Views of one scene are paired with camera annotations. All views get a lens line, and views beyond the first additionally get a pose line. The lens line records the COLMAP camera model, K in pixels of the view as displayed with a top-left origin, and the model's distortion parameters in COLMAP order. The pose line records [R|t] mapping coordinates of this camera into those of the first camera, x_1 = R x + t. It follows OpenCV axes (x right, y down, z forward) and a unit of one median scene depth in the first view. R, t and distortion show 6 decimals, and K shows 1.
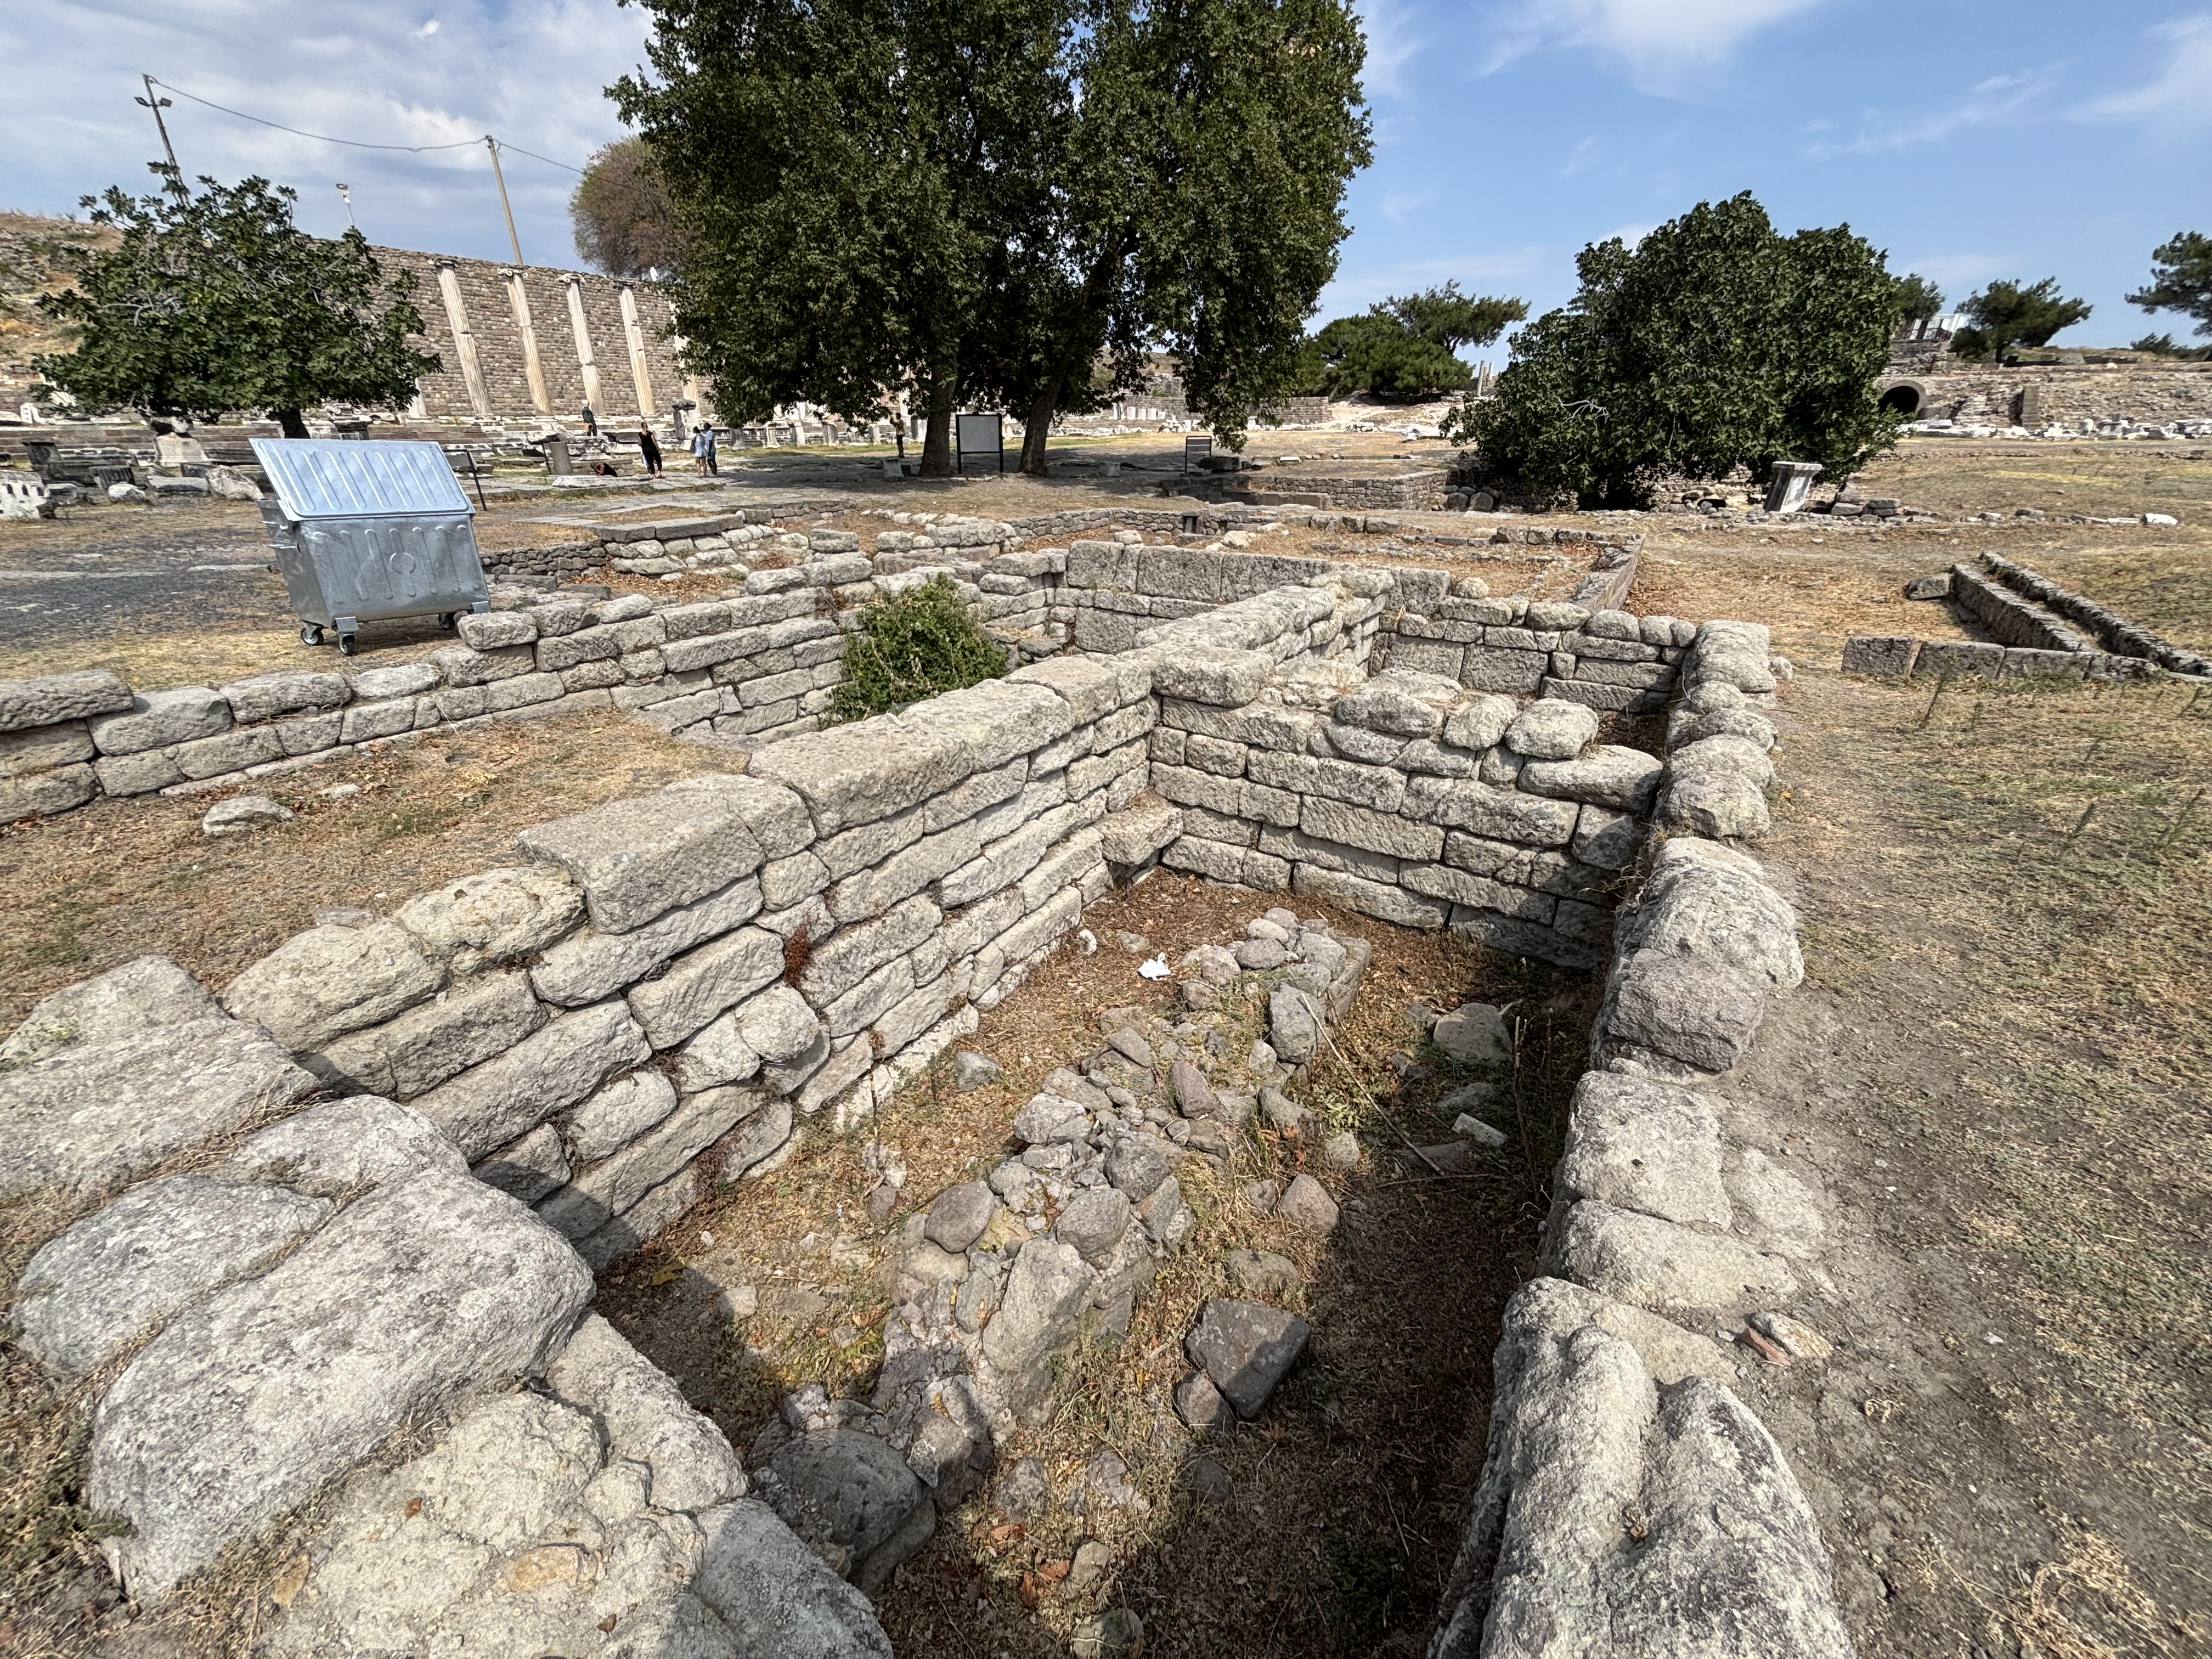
lens RADIAL K [[886.8, 0, 1106.0], [0, 886.8, 829.5], [0, 0, 1]] dist [0.015110, -0.004671]
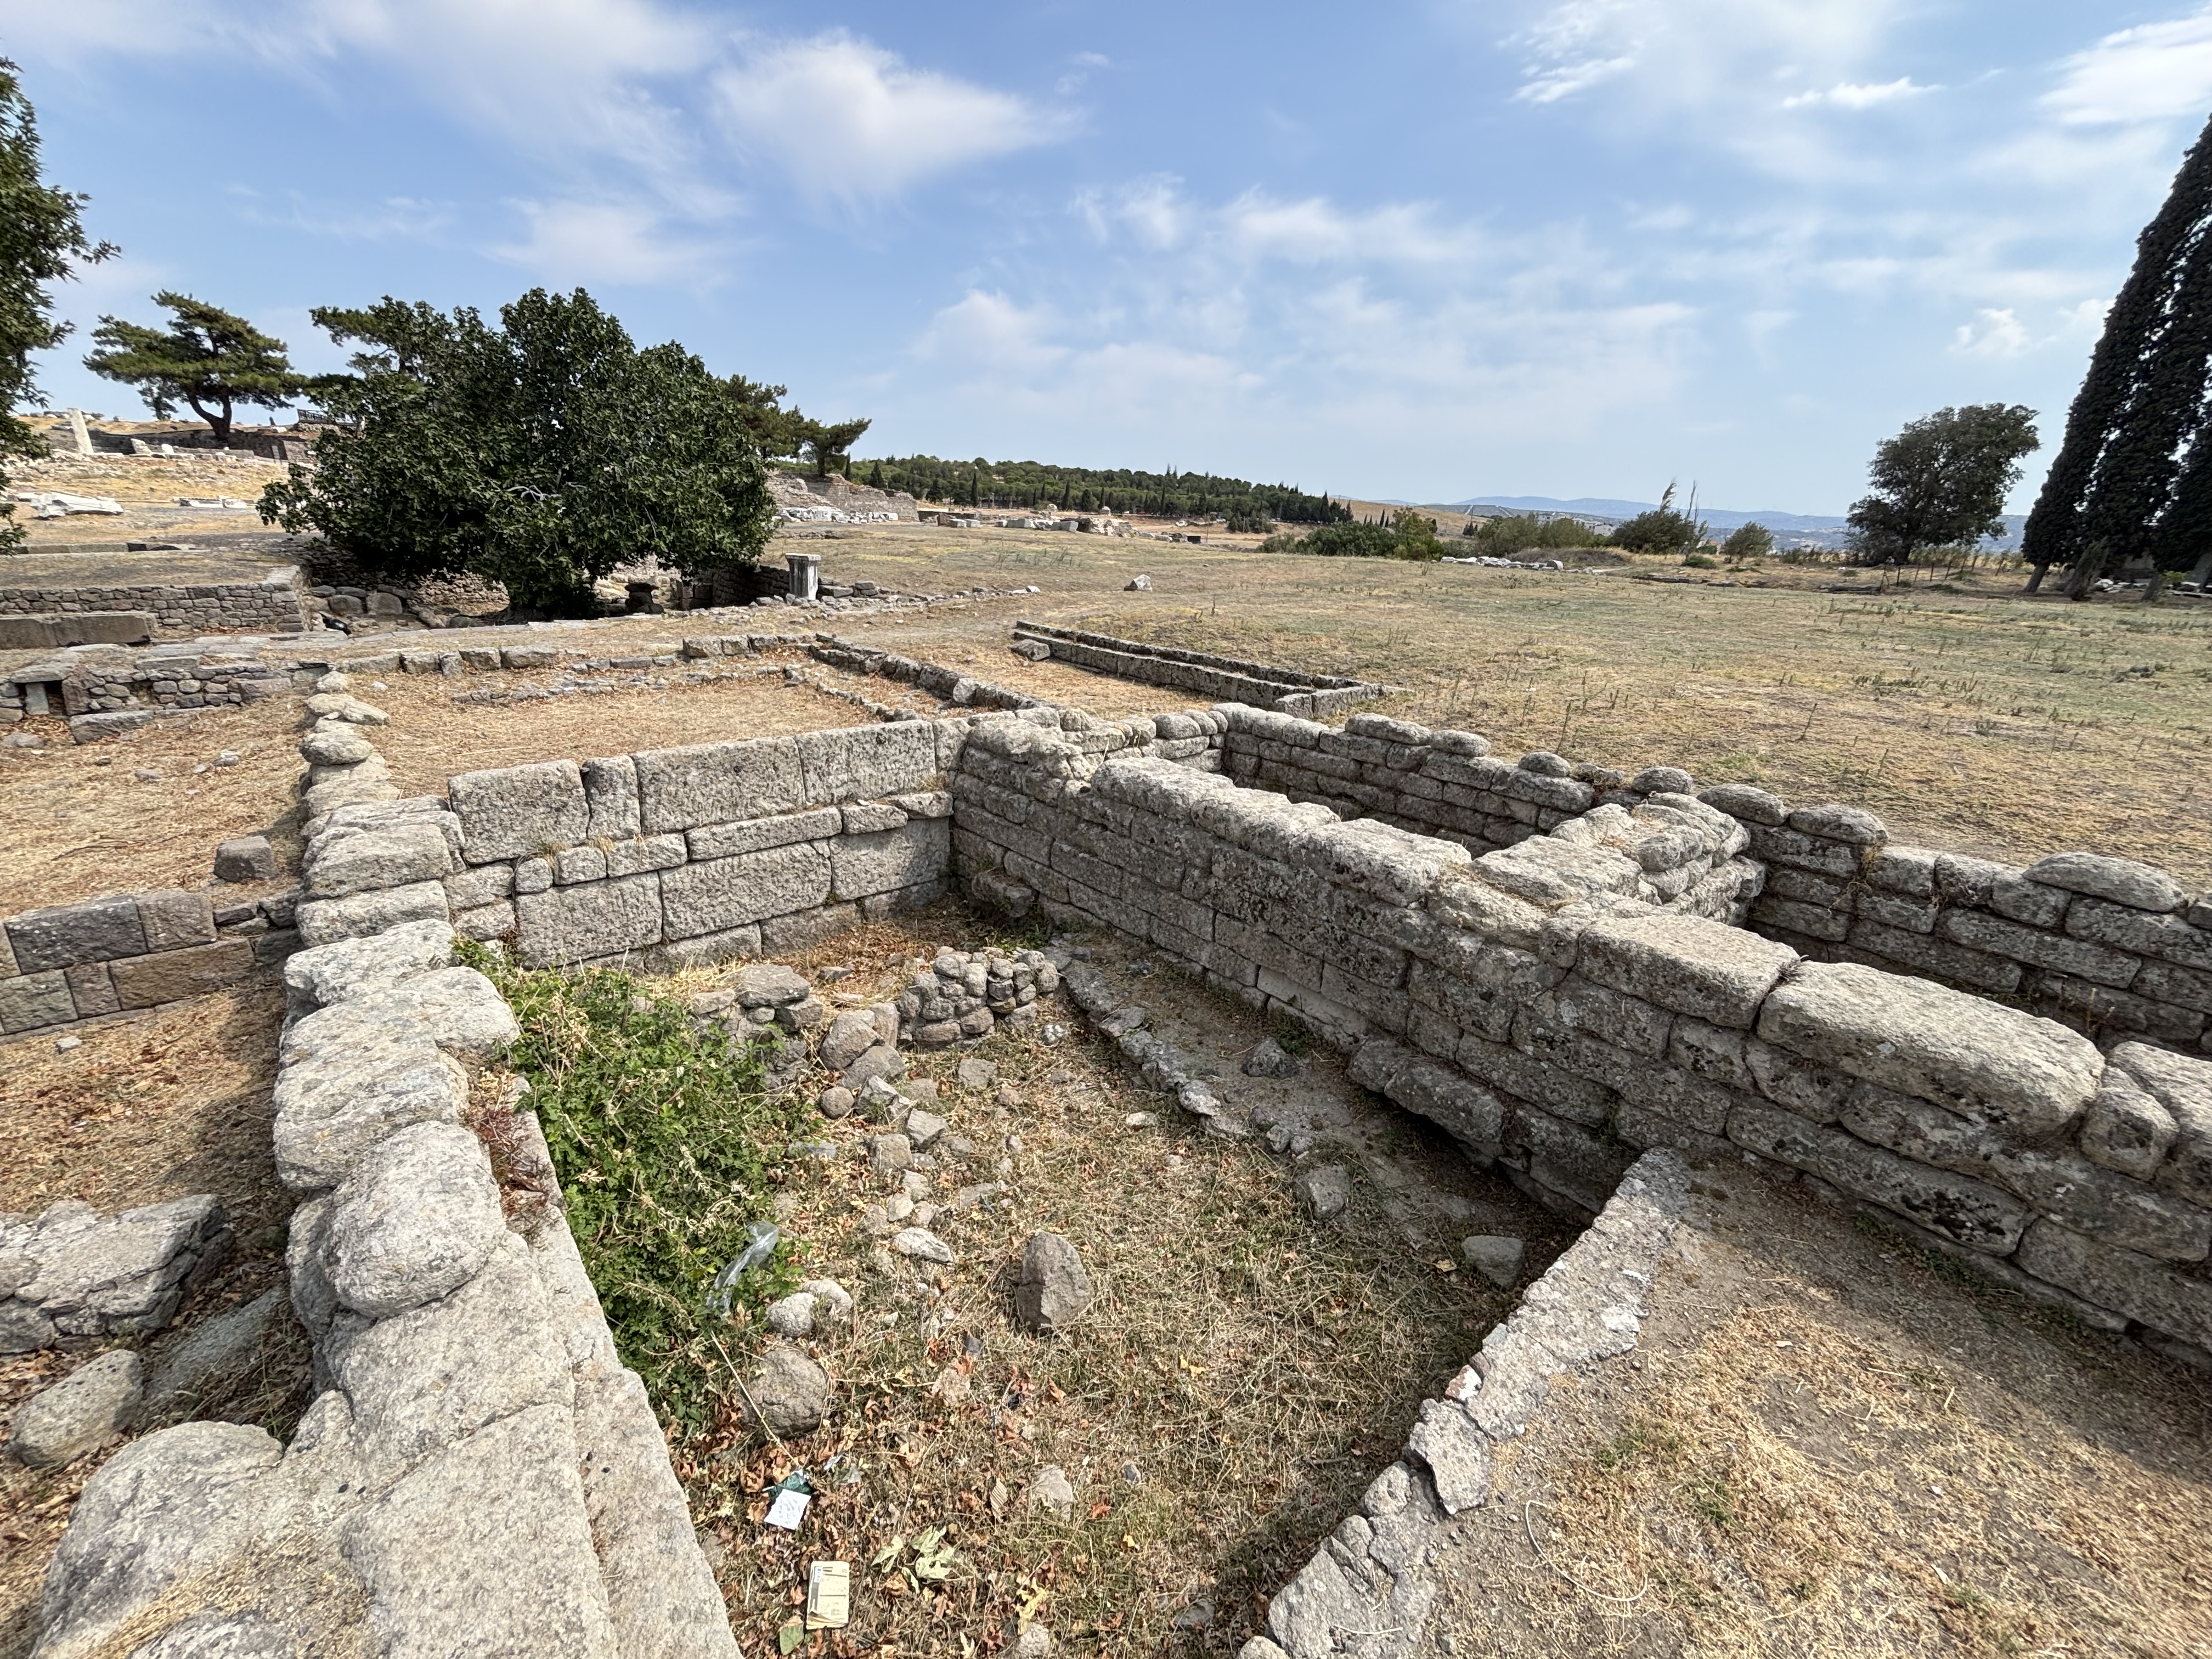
lens RADIAL K [[886.8, 0, 1106.0], [0, 886.8, 829.5], [0, 0, 1]] dist [0.015110, -0.004671]
pose [[0.336757, -0.305937, 0.890504, -0.363438], [0.367967, 0.913296, 0.174615, -0.252071], [-0.866715, 0.268873, 0.420134, 0.483135]]
